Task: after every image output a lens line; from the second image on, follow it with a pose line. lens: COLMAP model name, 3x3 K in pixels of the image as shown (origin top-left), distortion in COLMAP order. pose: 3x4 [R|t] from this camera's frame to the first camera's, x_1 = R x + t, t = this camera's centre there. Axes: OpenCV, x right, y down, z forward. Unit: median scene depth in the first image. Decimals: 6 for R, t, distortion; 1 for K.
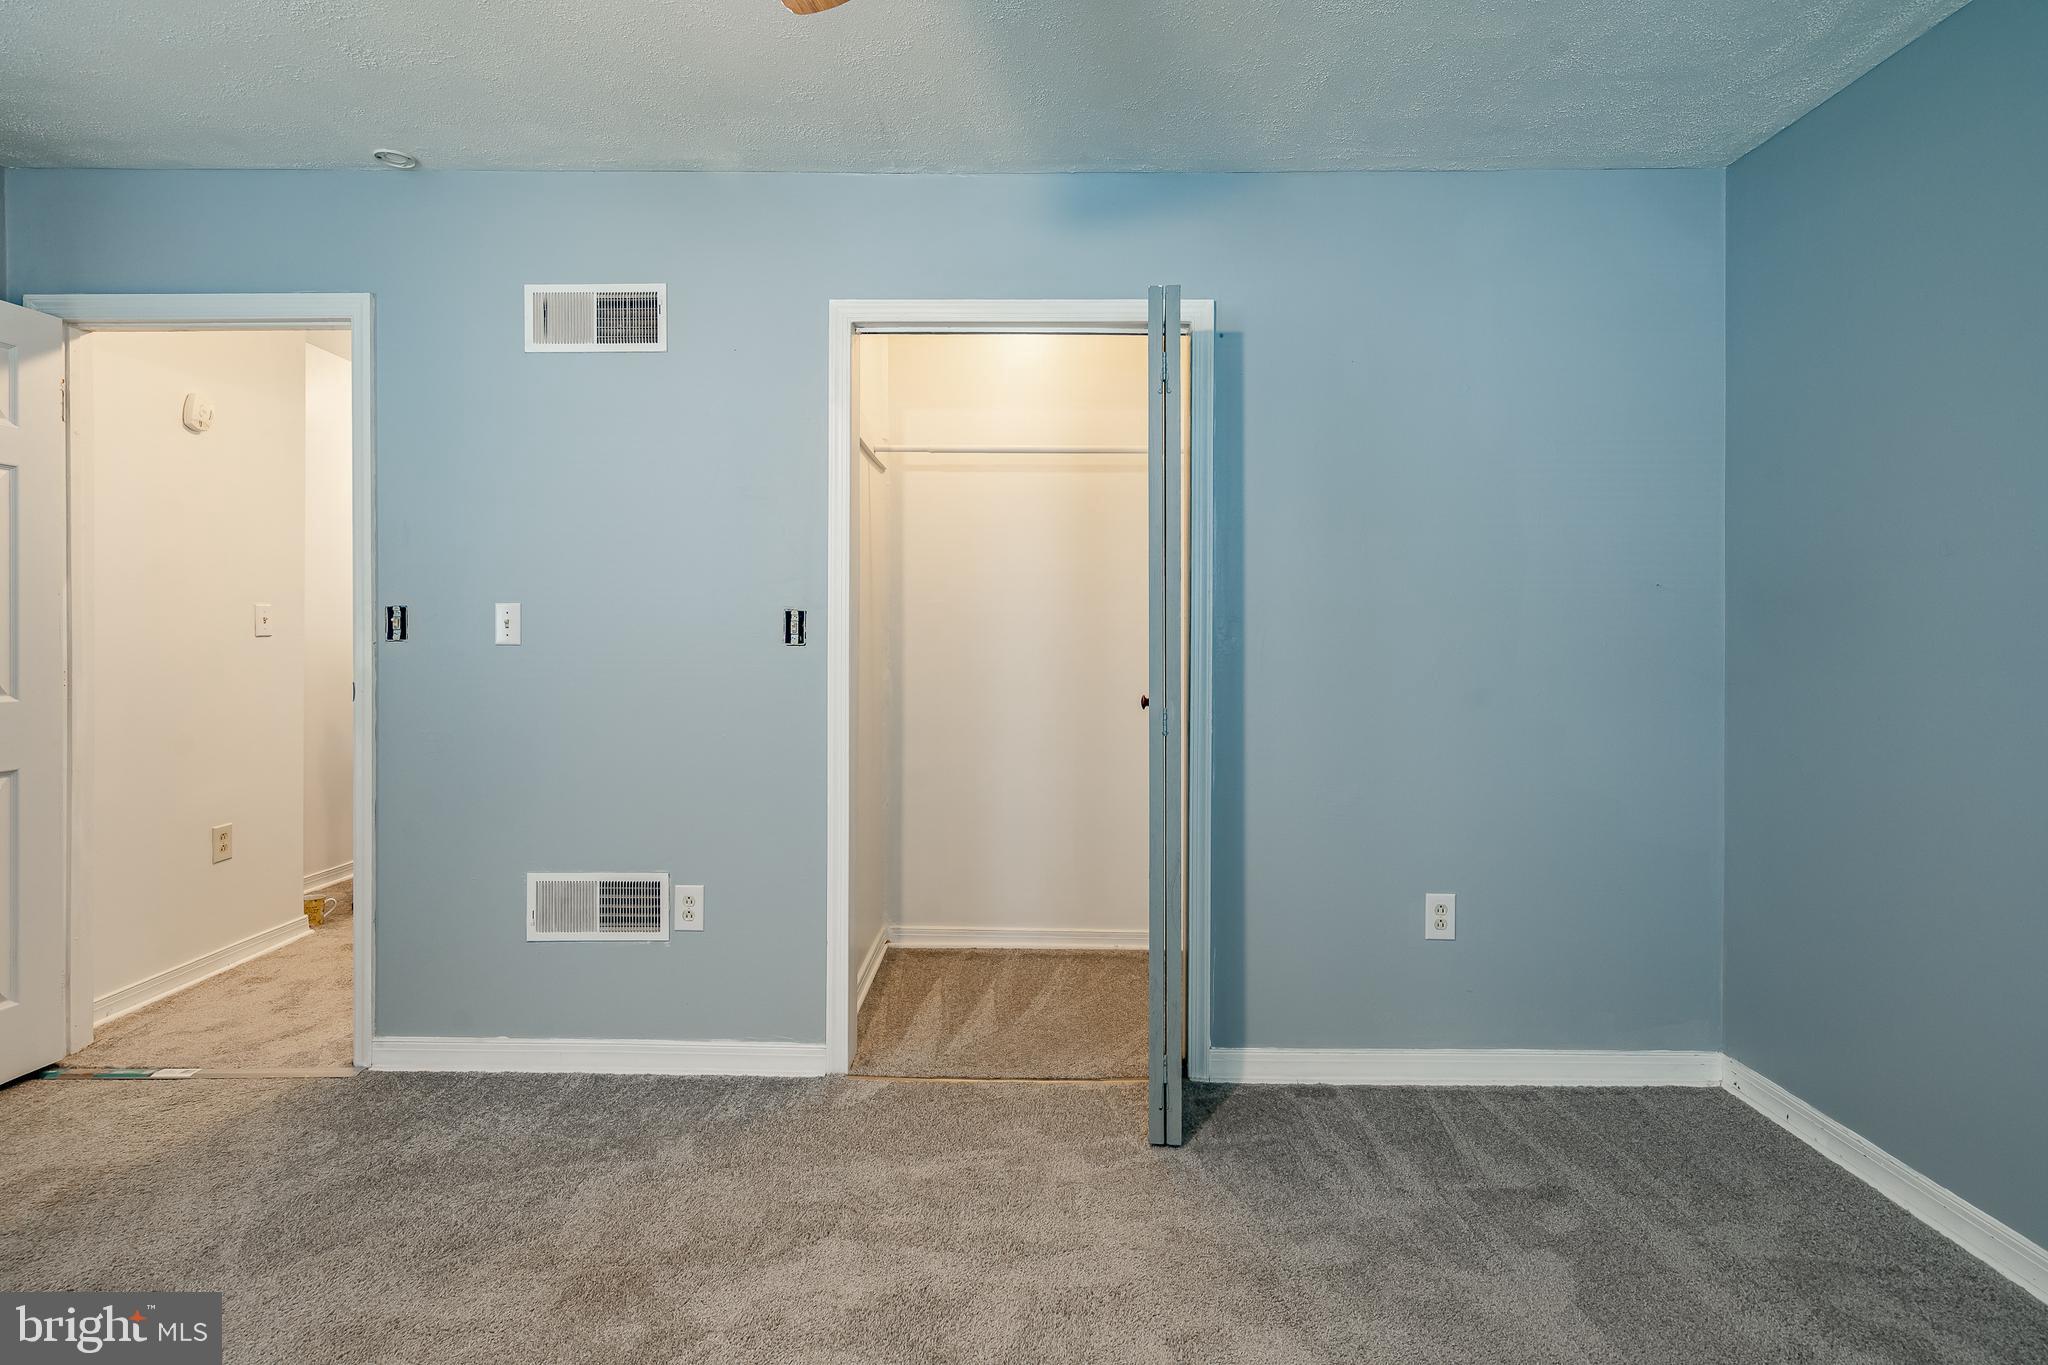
lens RADIAL K [[953.3, 0, 1025.0], [0, 953.3, 660.8], [0, 0, 1]] dist [0.001312, -0.000778]
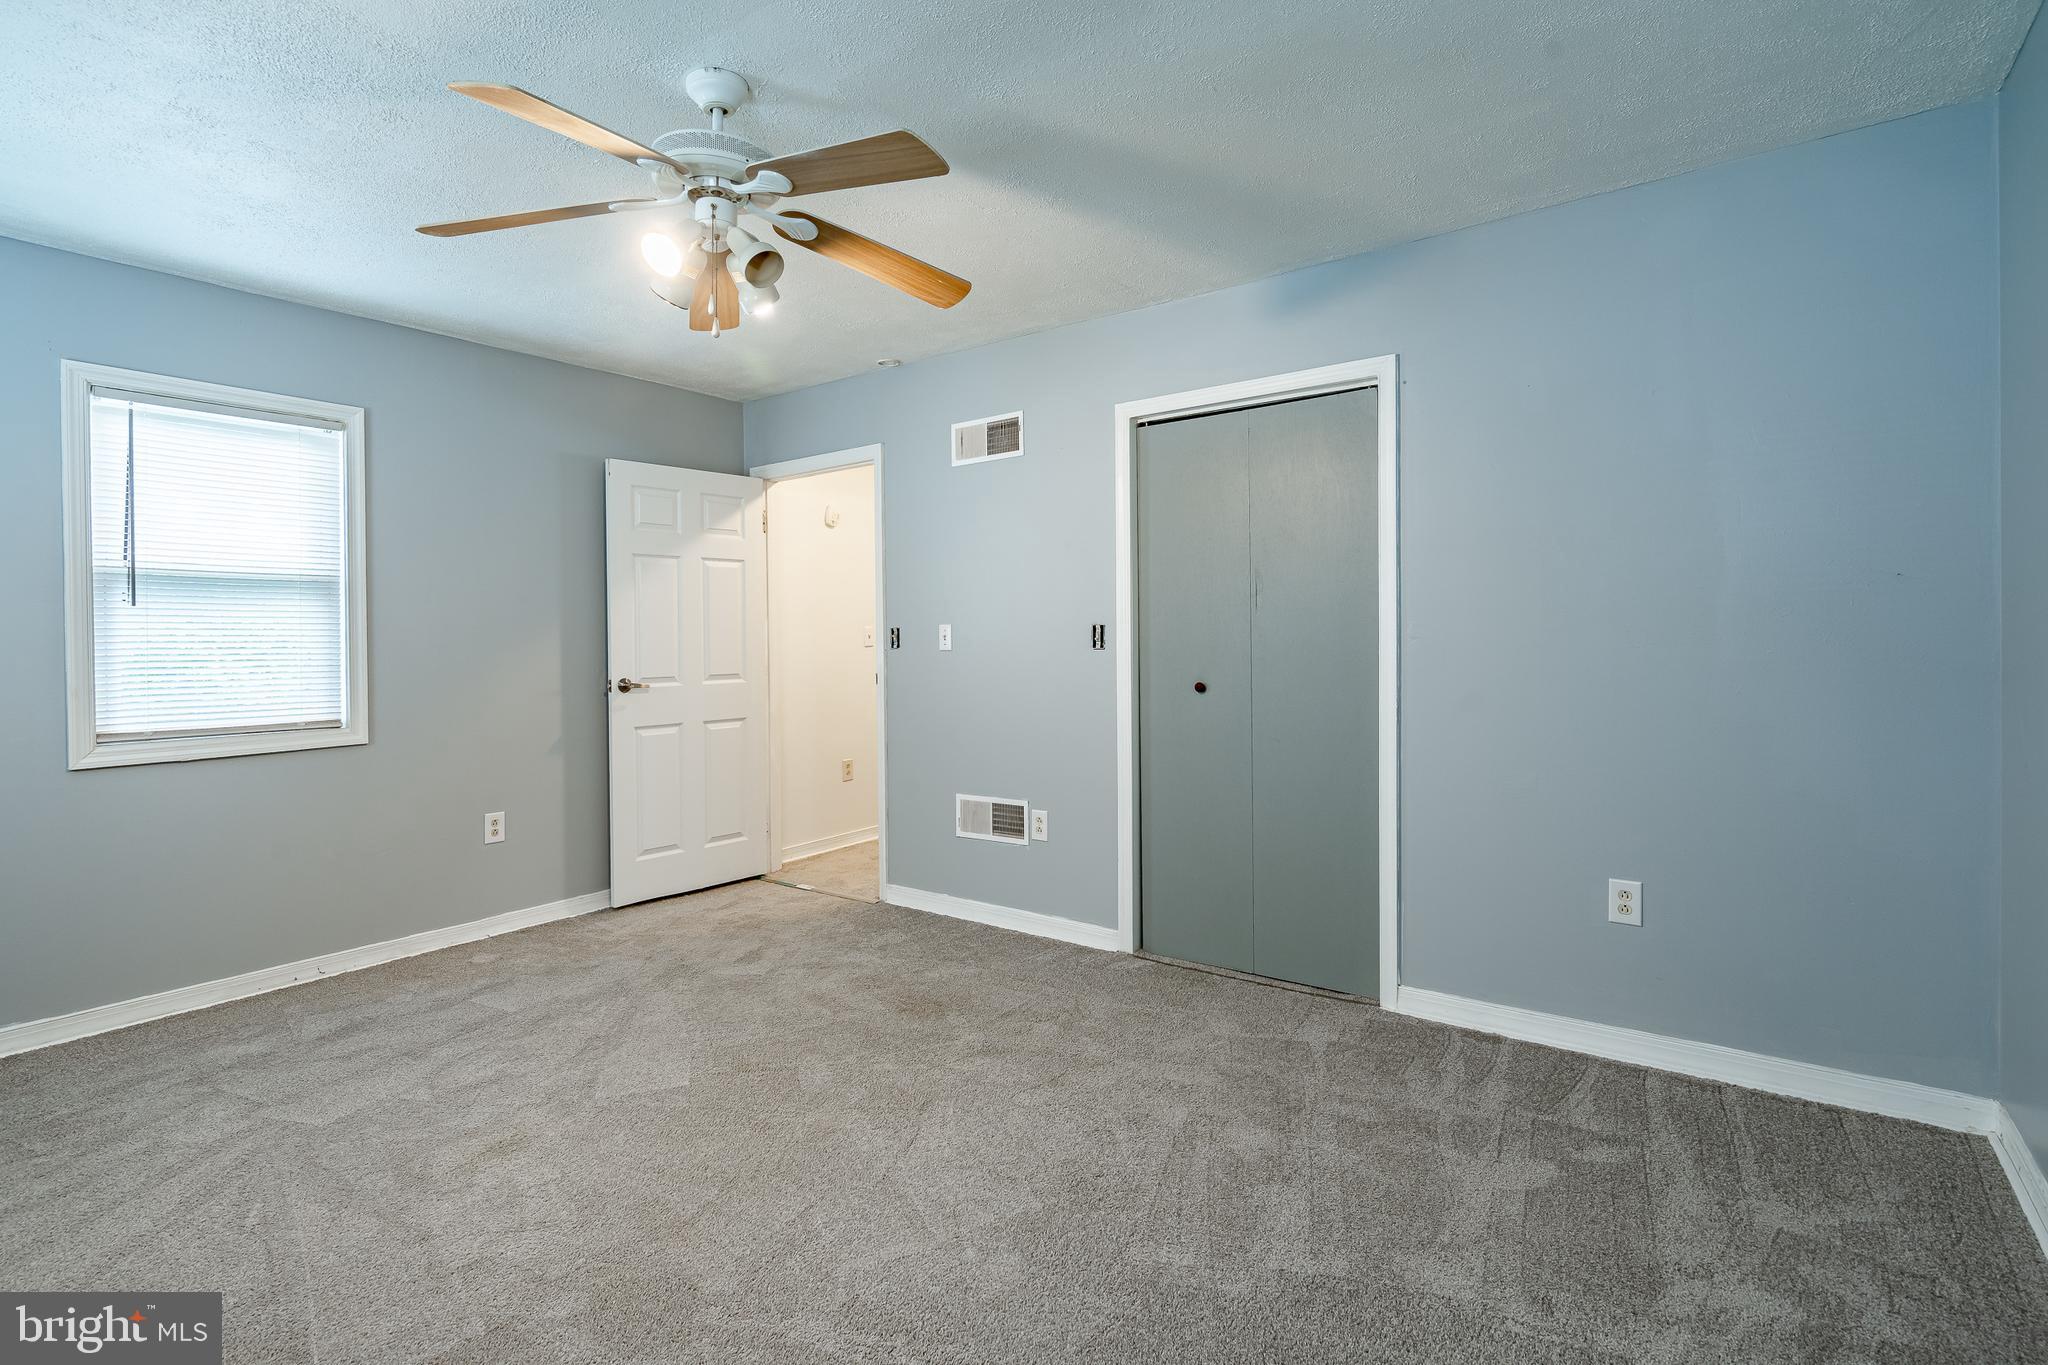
lens RADIAL K [[910.4, 0, 1018.7], [0, 910.4, 673.3], [0, 0, 1]] dist [-0.000776, 0.000216]
pose [[0.820195, 0.004772, -0.572064, 0.442971], [0.002974, 0.999916, 0.012604, 0.002537], [0.572076, -0.012039, 0.820112, -0.190100]]
